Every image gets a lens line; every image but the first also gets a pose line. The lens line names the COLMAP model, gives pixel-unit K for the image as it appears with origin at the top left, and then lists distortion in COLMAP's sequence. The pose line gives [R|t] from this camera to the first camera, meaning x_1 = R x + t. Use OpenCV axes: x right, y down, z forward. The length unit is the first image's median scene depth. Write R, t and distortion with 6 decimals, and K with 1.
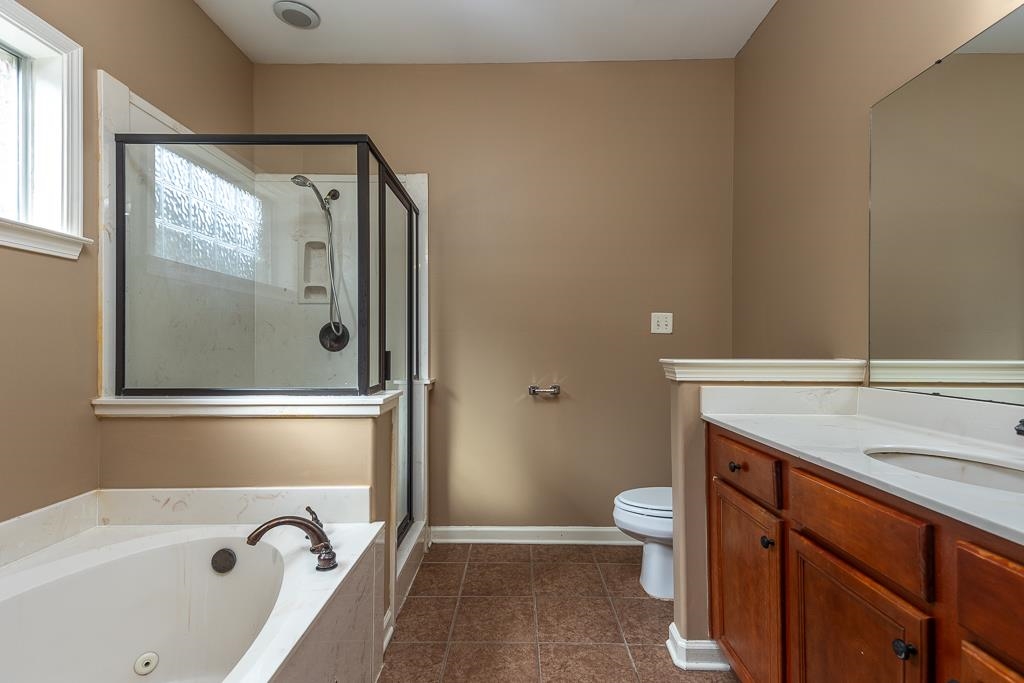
lens RADIAL K [[486.8, 0, 510.6], [0, 486.8, 343.7], [0, 0, 1]] dist [0.063080, -0.027716]
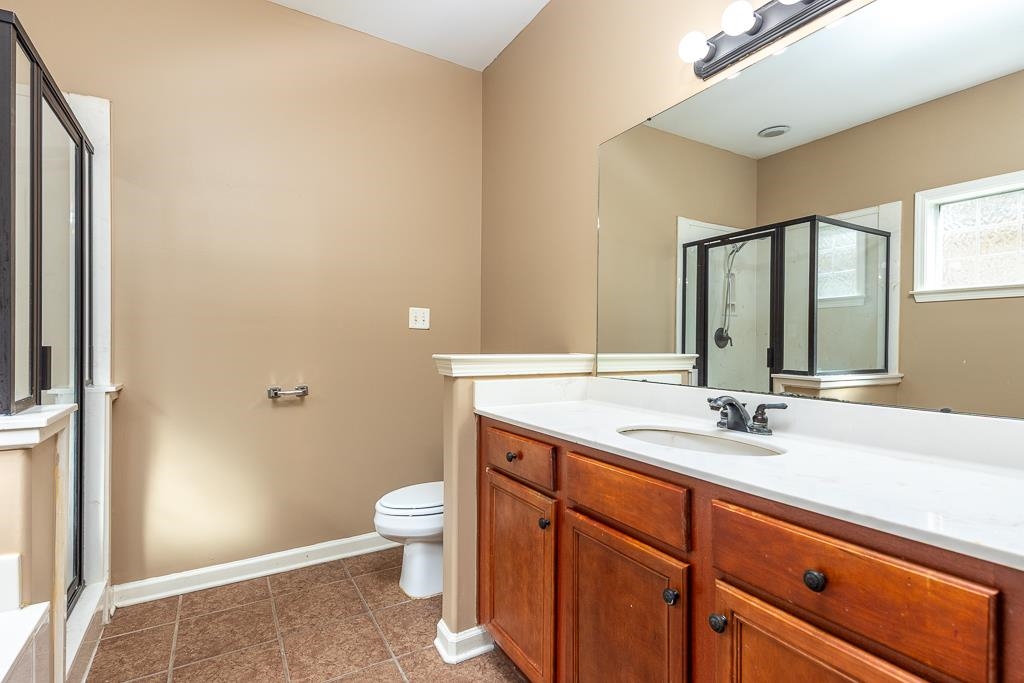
lens RADIAL K [[486.8, 0, 510.6], [0, 486.8, 343.7], [0, 0, 1]] dist [0.063080, -0.027716]
pose [[0.854062, 0.004564, 0.520151, -0.074709], [-0.010024, 0.999920, 0.007686, -0.000141], [-0.520075, -0.011779, 0.854039, 0.089686]]
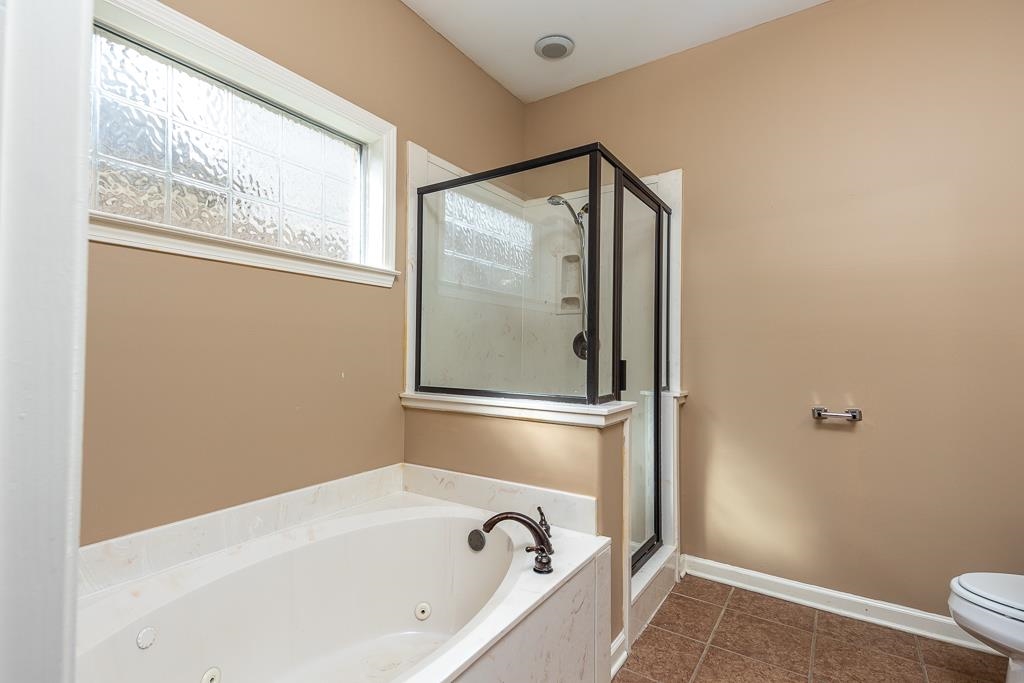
lens RADIAL K [[486.8, 0, 510.6], [0, 486.8, 343.7], [0, 0, 1]] dist [0.063080, -0.027716]
pose [[0.839096, -0.001164, -0.543982, 0.099486], [-0.008162, 0.999858, -0.014729, -0.001415], [0.543922, 0.016799, 0.838968, 0.079598]]
